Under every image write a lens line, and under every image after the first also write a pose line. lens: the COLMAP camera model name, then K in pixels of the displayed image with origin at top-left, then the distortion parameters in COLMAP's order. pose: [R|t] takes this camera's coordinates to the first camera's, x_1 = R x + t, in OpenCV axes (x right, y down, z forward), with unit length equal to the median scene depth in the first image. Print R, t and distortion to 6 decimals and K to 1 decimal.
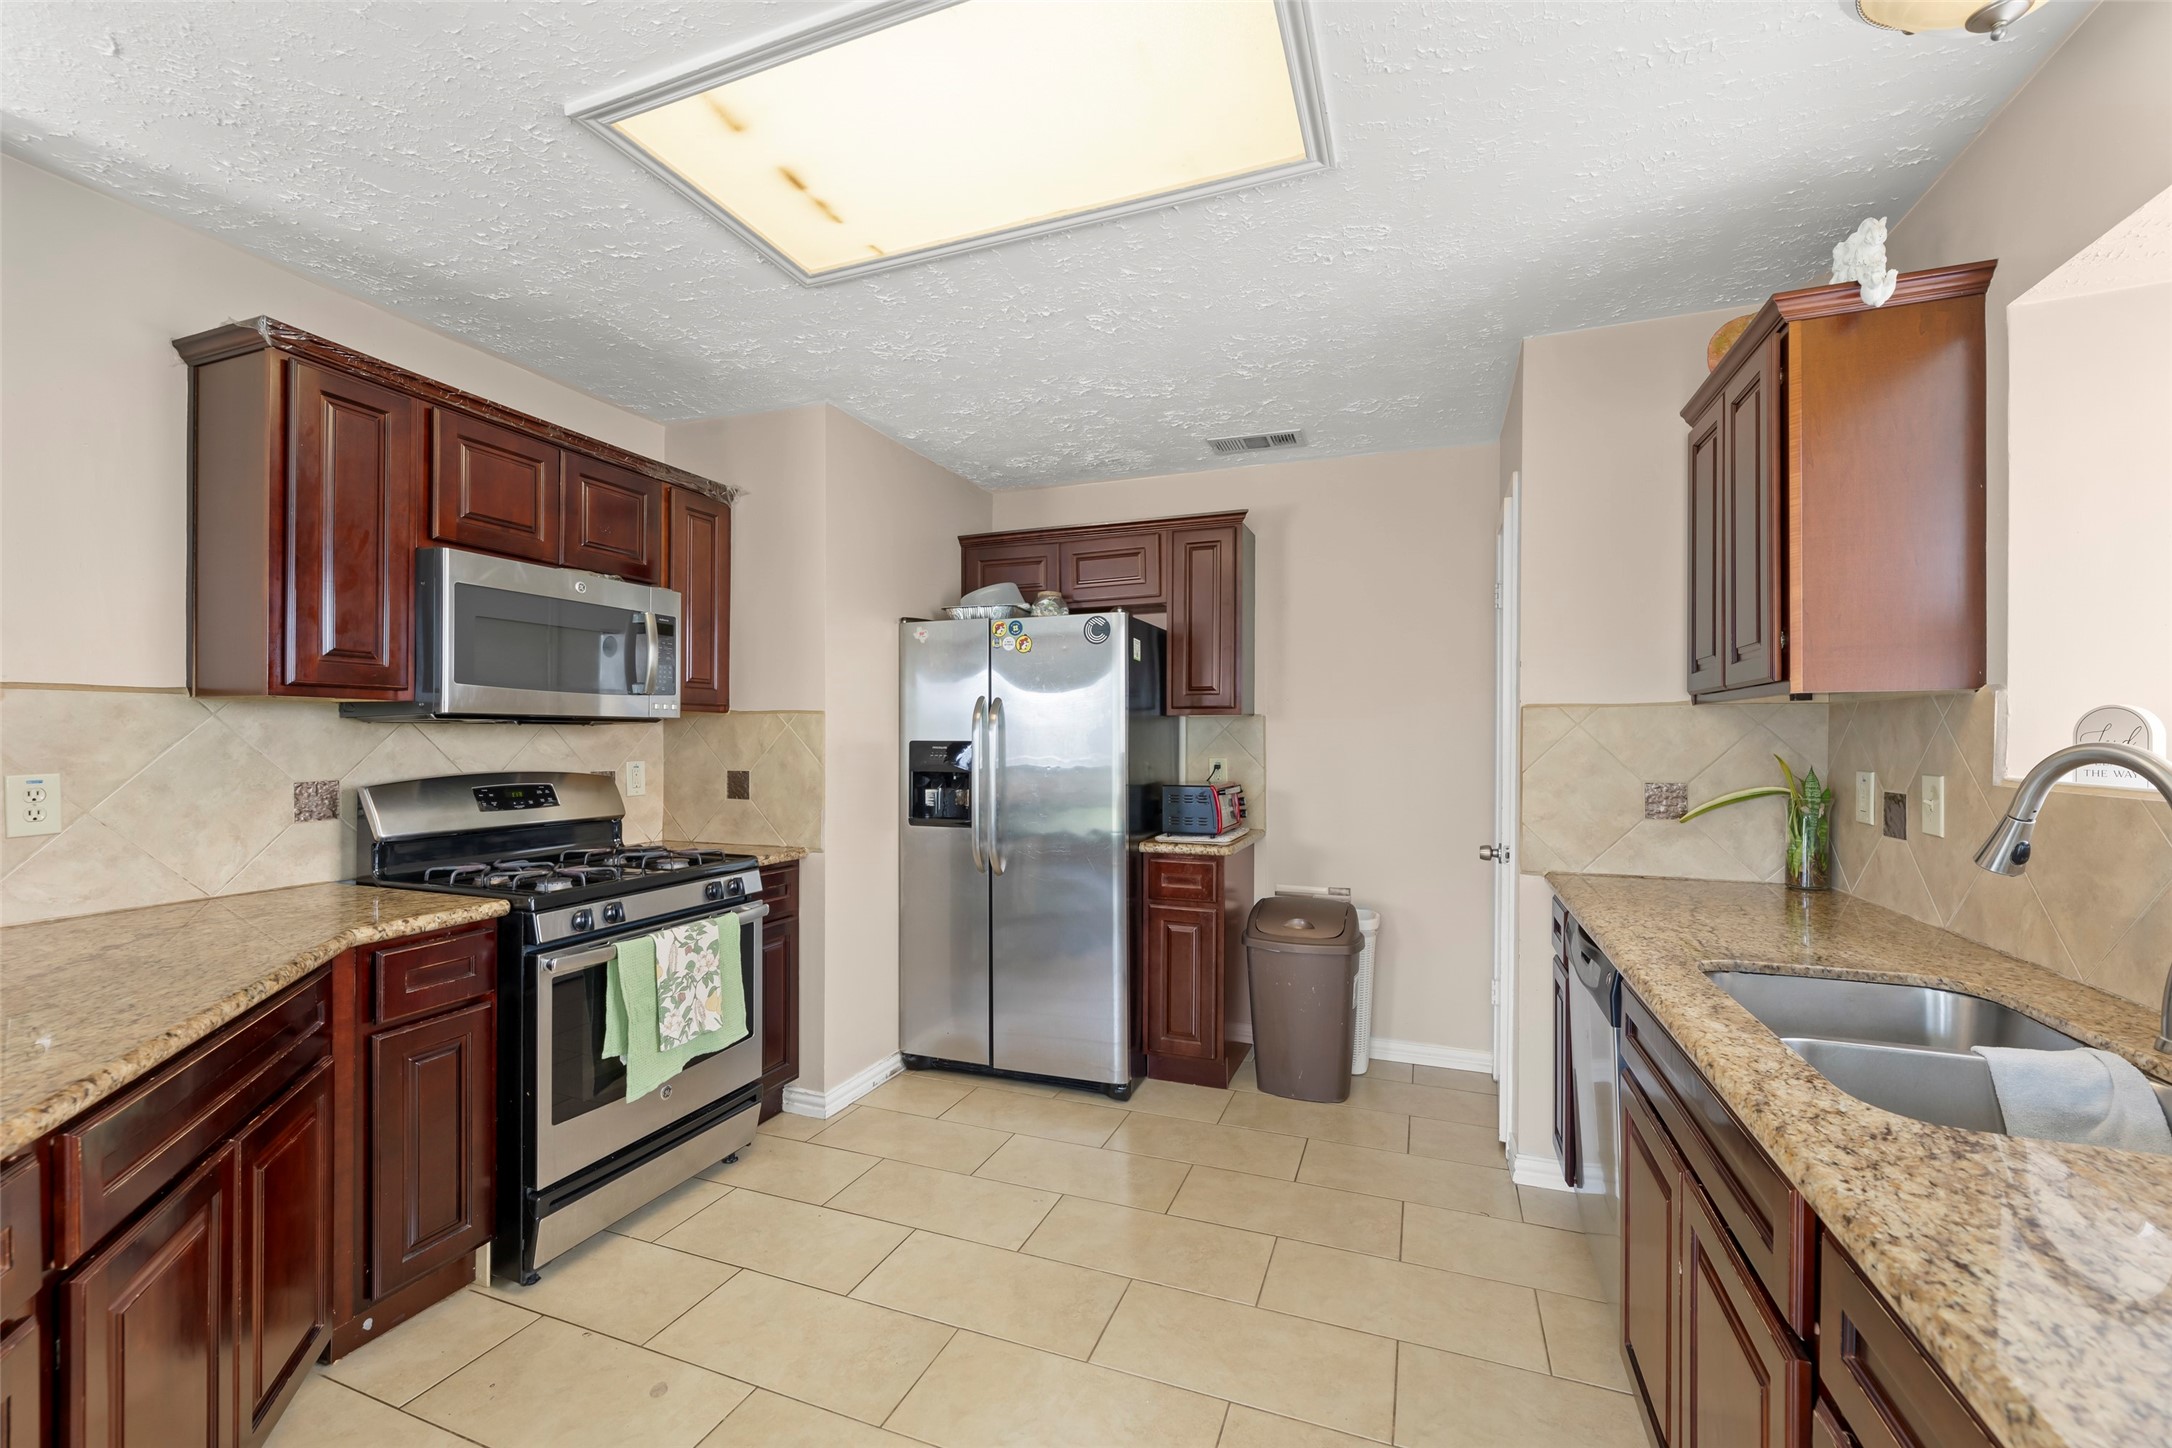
lens RADIAL K [[888.6, 0, 1082.7], [0, 888.6, 731.7], [0, 0, 1]] dist [0.001917, -0.000750]
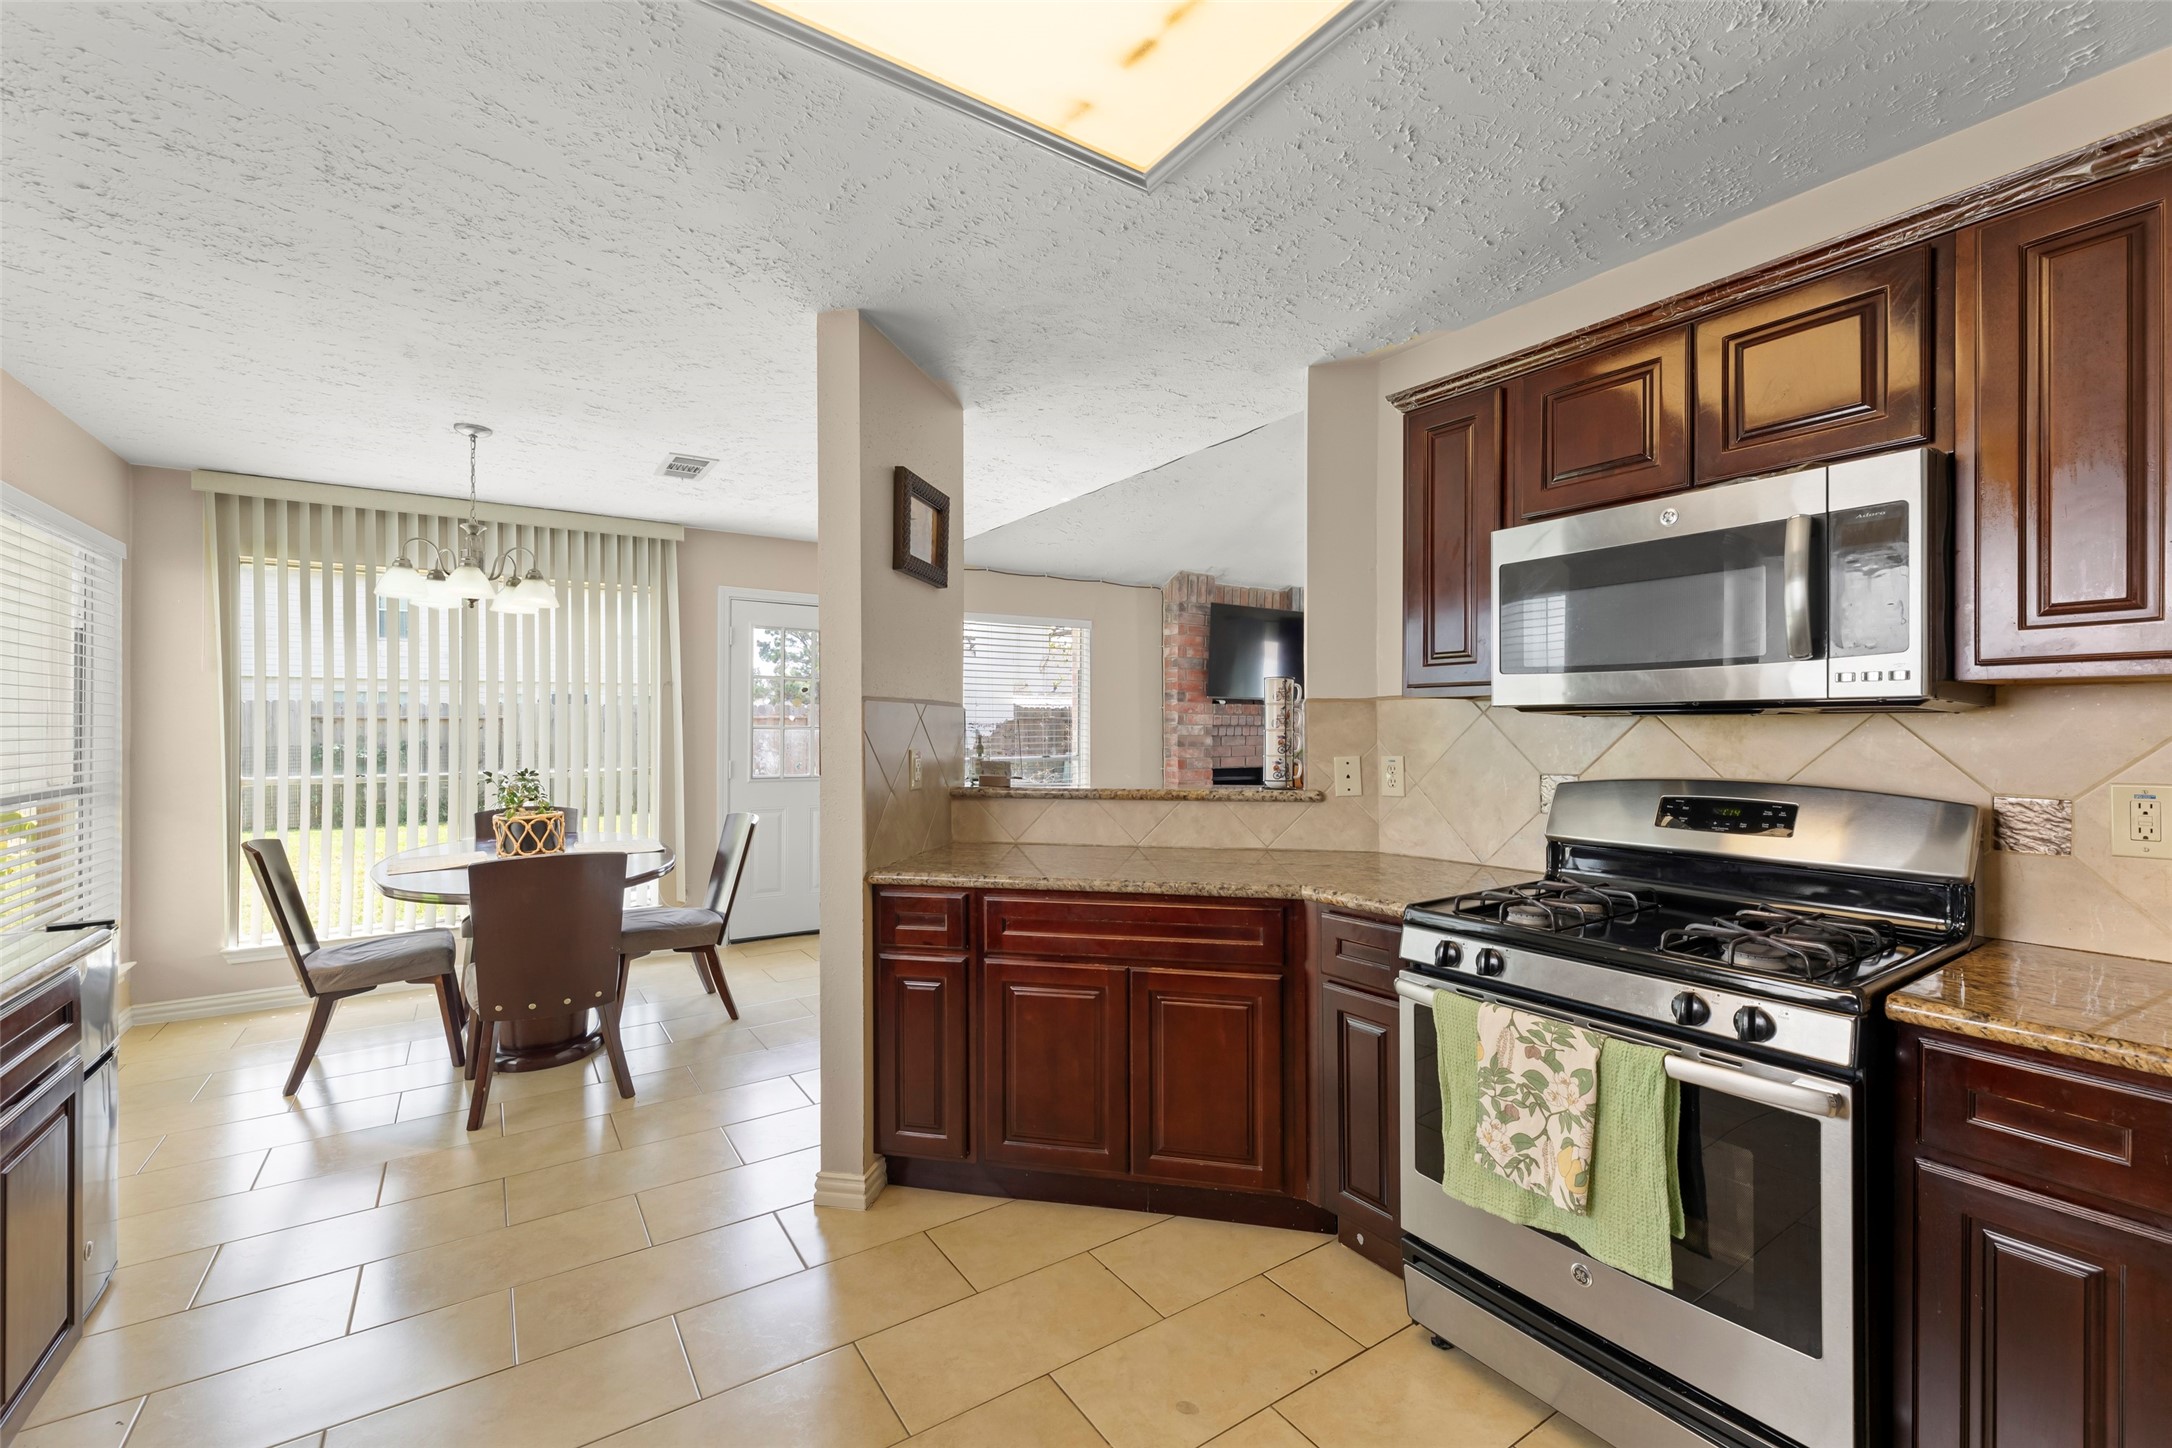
lens RADIAL K [[888.6, 0, 1076.3], [0, 888.6, 728.9], [0, 0, 1]] dist [0.001917, -0.000750]
pose [[-0.561215, -0.005029, -0.827655, 0.299300], [0.003988, 0.999954, -0.008780, 0.009487], [0.827660, -0.008228, -0.561169, 1.105165]]
